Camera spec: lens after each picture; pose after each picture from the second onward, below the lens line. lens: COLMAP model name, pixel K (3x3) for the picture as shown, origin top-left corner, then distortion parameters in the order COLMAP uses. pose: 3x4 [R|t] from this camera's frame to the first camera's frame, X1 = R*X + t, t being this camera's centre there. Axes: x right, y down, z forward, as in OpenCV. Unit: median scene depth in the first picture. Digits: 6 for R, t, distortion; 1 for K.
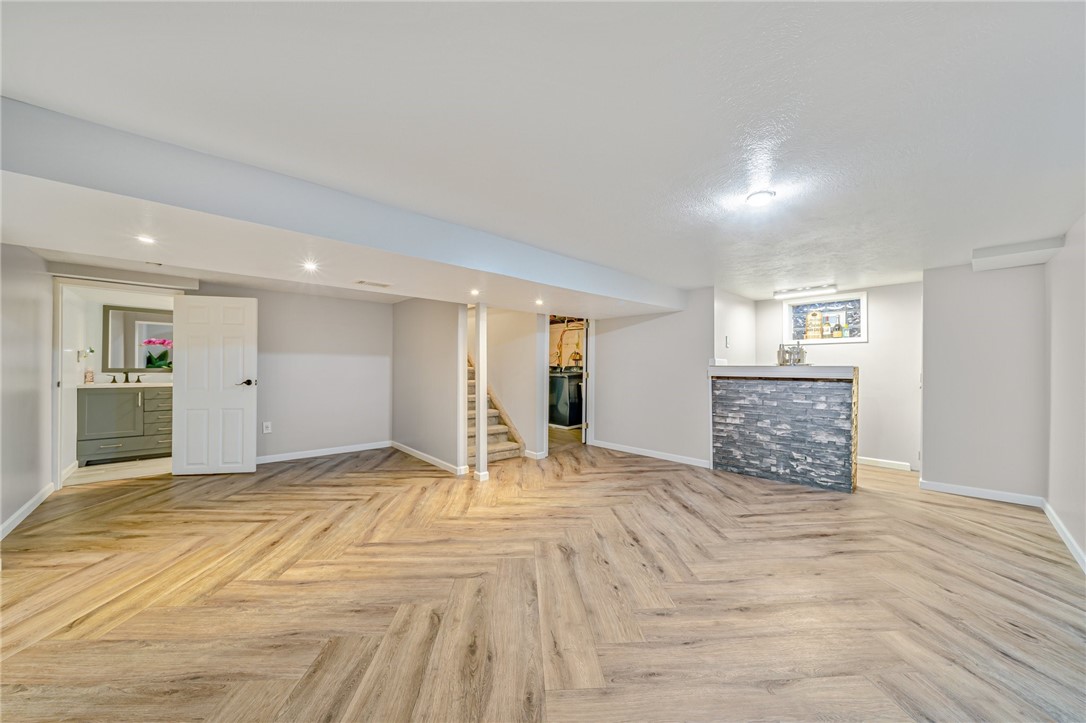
lens RADIAL K [[379.0, 0, 526.0], [0, 379.0, 365.1], [0, 0, 1]] dist [-0.006161, 0.000251]
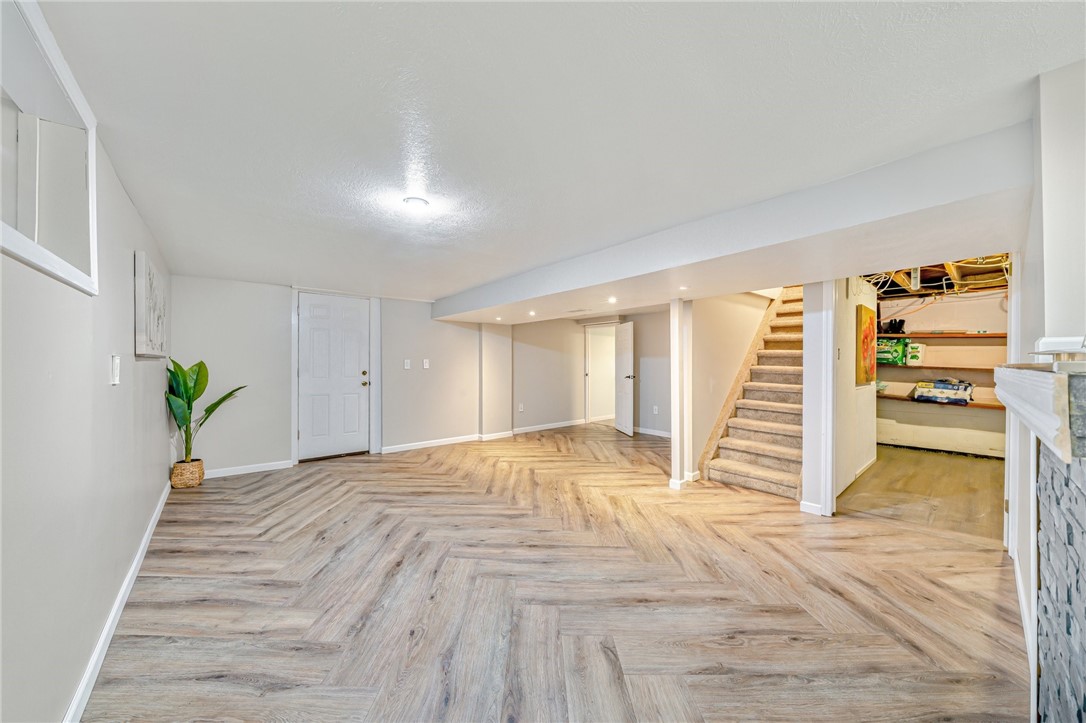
lens RADIAL K [[379.0, 0, 540.9], [0, 379.0, 368.4], [0, 0, 1]] dist [-0.006161, 0.000251]
pose [[-0.026153, 0.005580, -0.999642, 0.964221], [0.002649, 0.999981, 0.005512, 0.001362], [0.999654, -0.002504, -0.026167, 0.803801]]
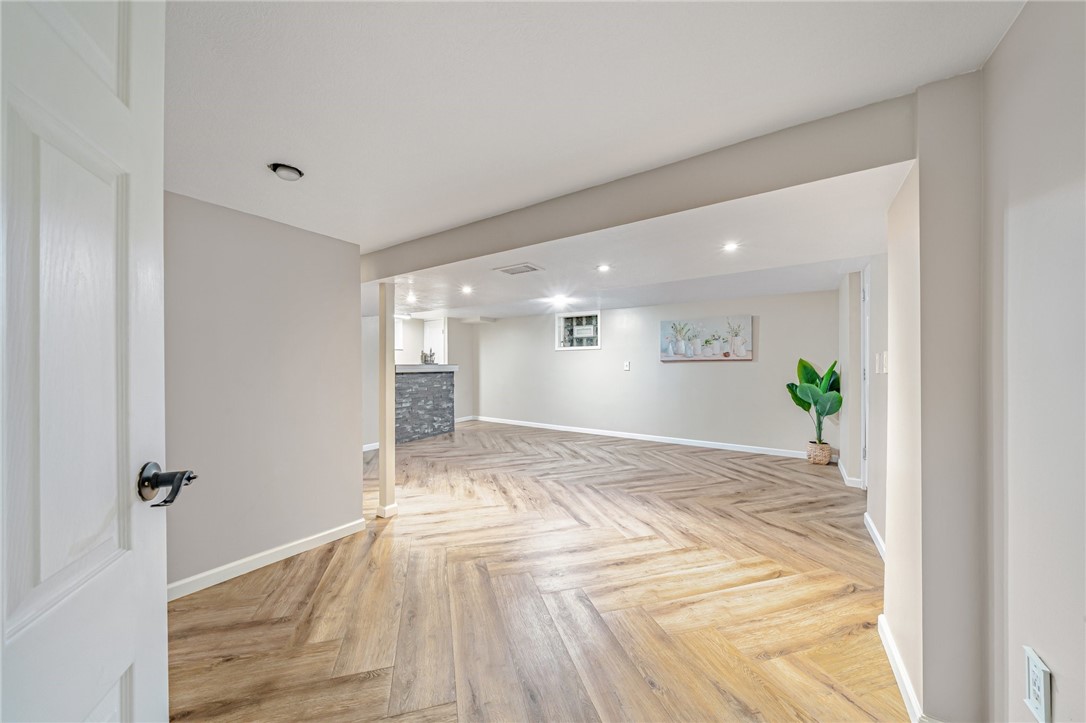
lens RADIAL K [[379.0, 0, 549.0], [0, 379.0, 360.2], [0, 0, 1]] dist [-0.006161, 0.000251]
pose [[-0.266405, 0.004013, 0.963853, -1.111721], [-0.002720, 0.999984, -0.004915, -0.012107], [-0.963857, -0.003932, -0.266389, 1.040804]]
